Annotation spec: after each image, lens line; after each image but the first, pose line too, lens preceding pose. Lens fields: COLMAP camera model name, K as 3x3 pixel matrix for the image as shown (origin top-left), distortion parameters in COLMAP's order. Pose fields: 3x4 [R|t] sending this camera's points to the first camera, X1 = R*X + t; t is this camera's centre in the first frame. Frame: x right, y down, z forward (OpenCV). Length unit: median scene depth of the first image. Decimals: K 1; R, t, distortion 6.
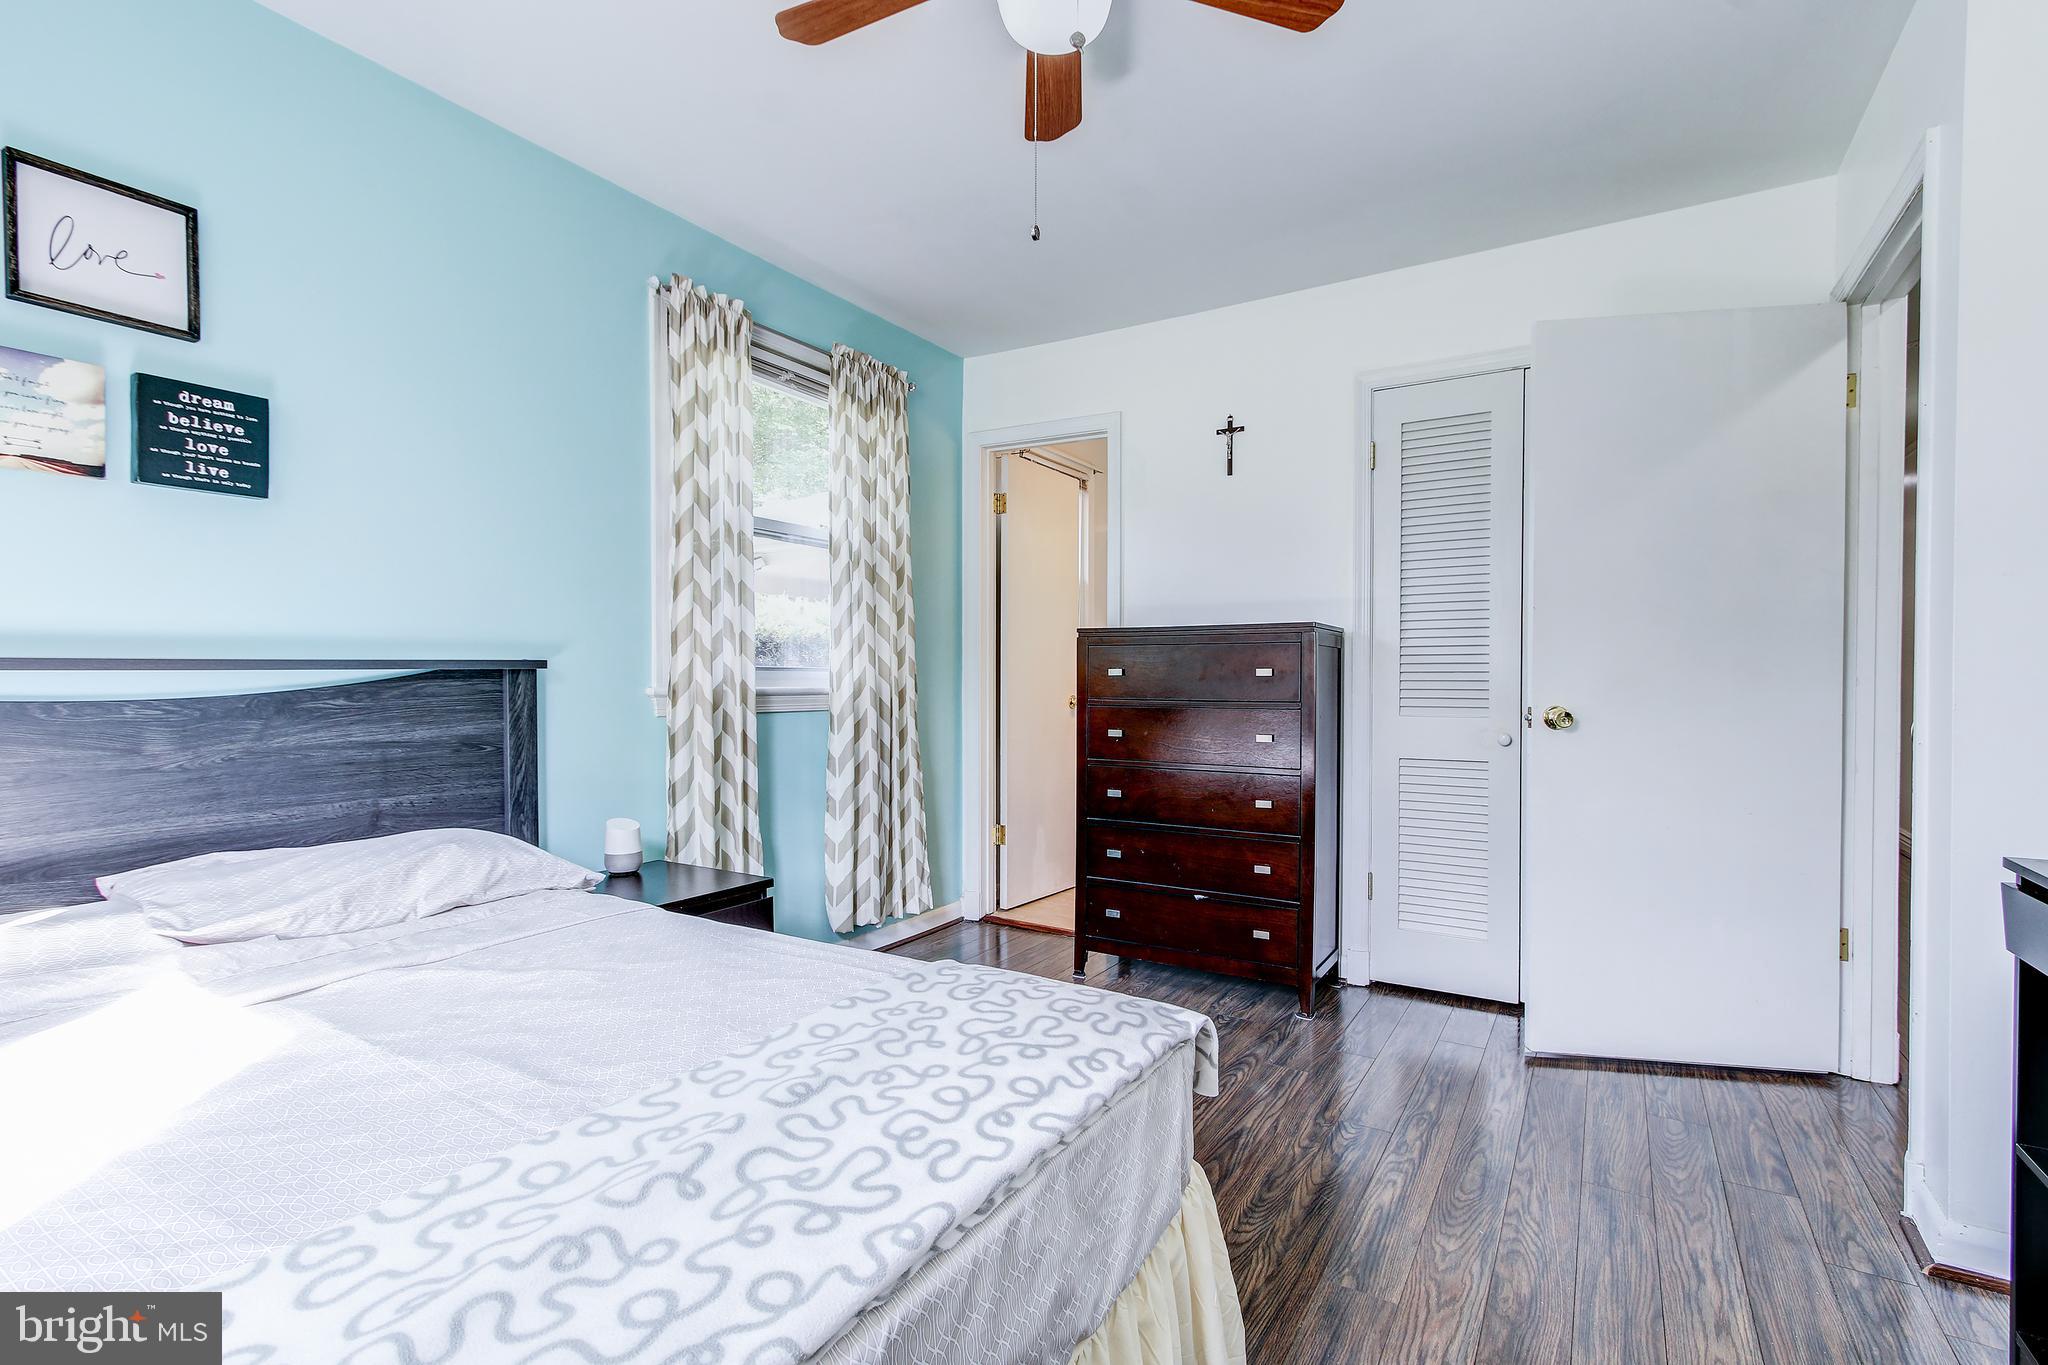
lens RADIAL K [[926.0, 0, 1040.5], [0, 926.0, 687.6], [0, 0, 1]] dist [0.003977, 0.001281]
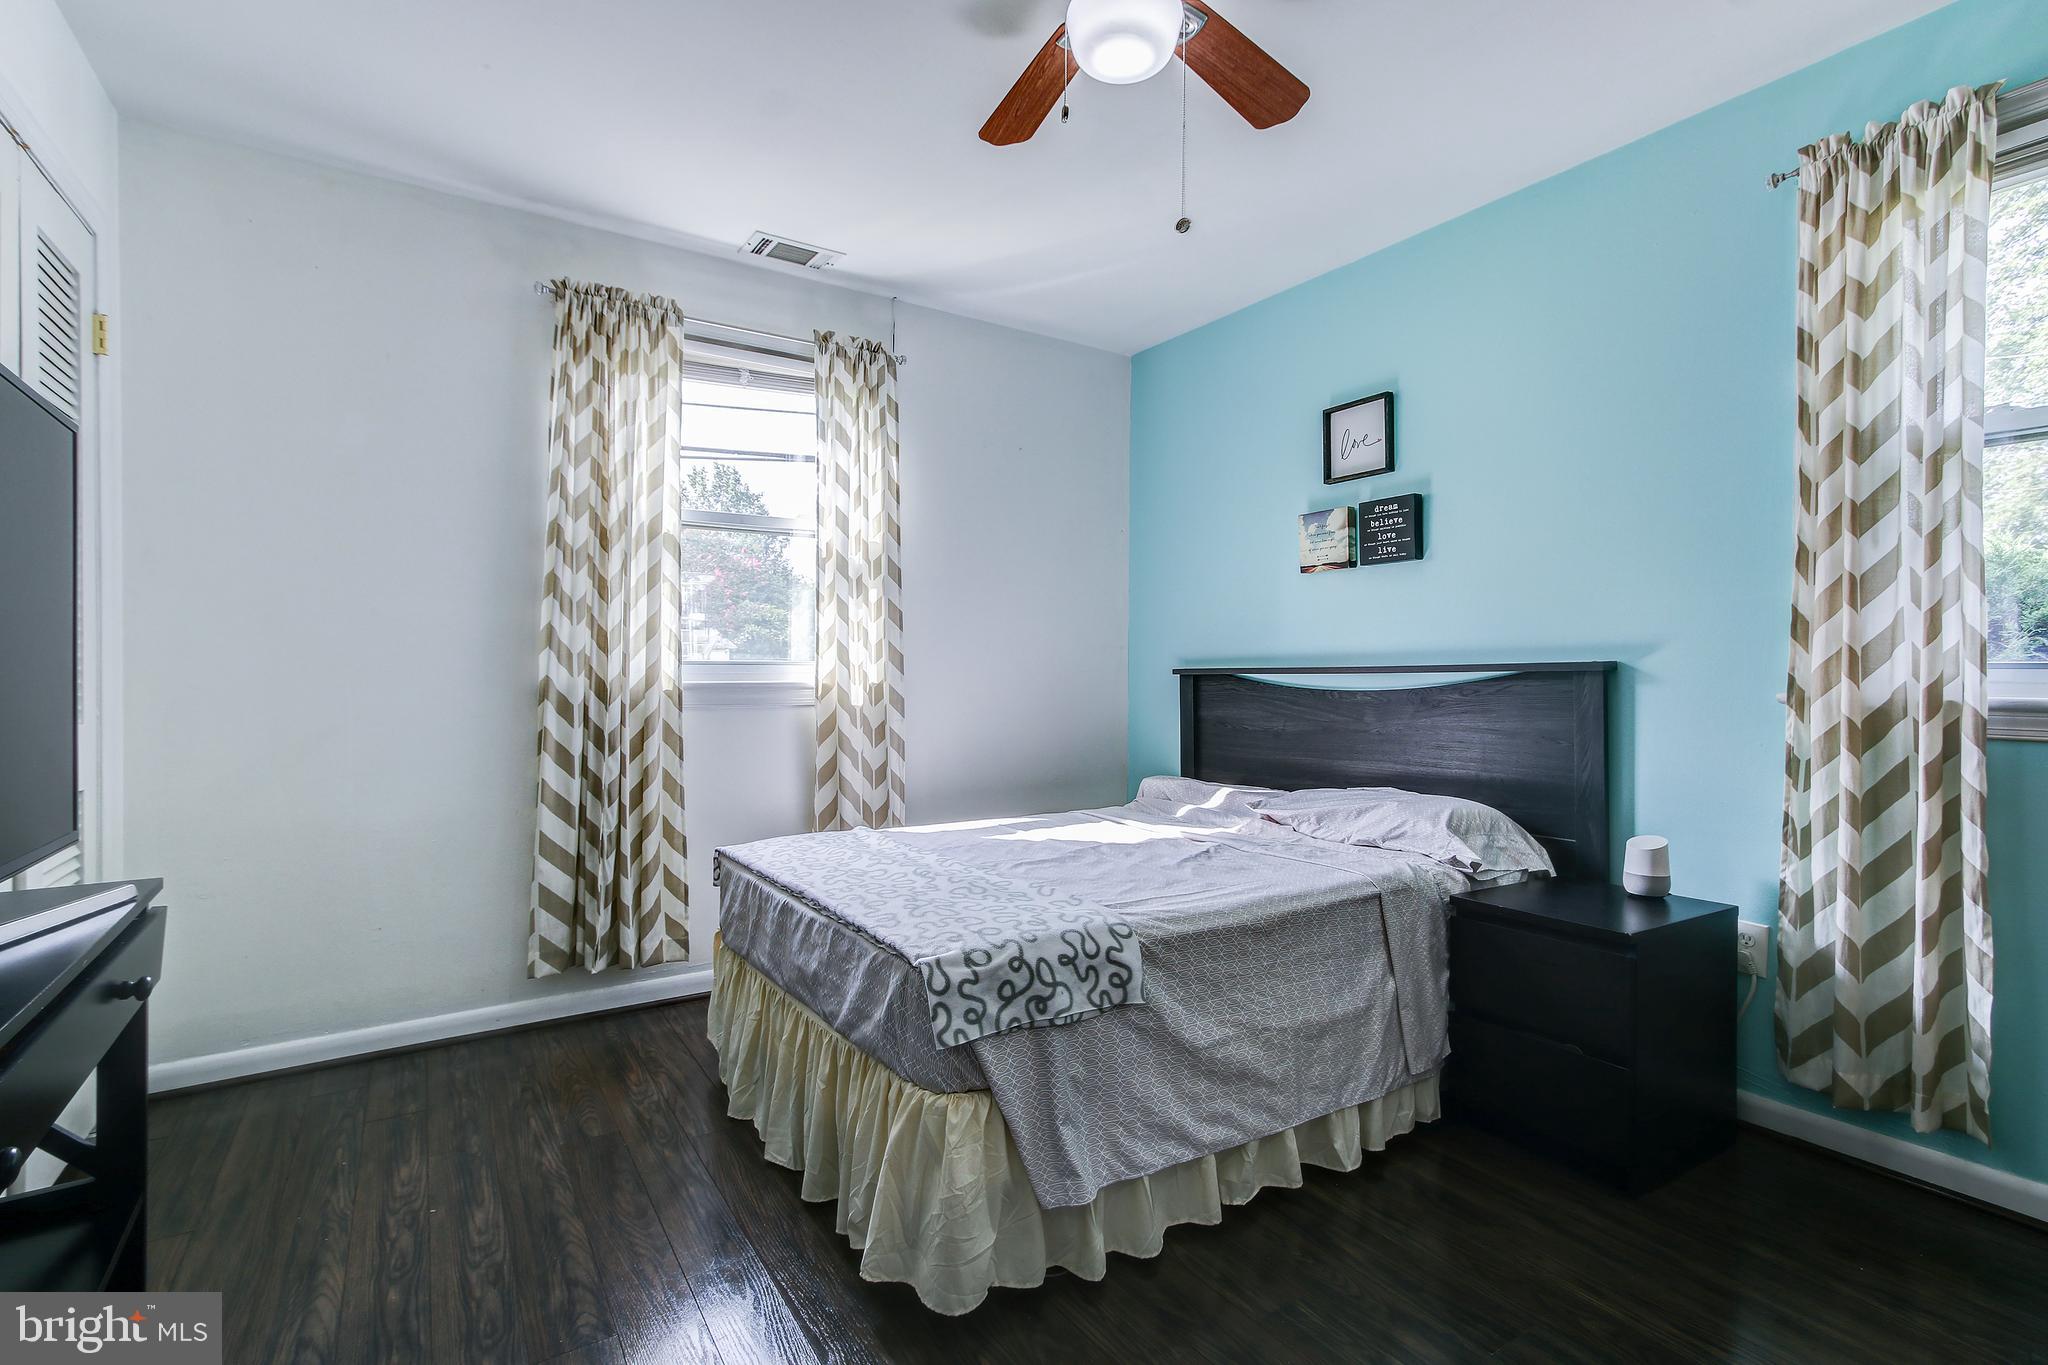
lens RADIAL K [[926.0, 0, 1040.5], [0, 926.0, 687.6], [0, 0, 1]] dist [0.003977, 0.001281]
pose [[-0.406834, 0.011395, -0.913431, 0.787598], [-0.013385, 0.999740, 0.018433, -0.015045], [0.913404, 0.019725, -0.406576, 1.059176]]
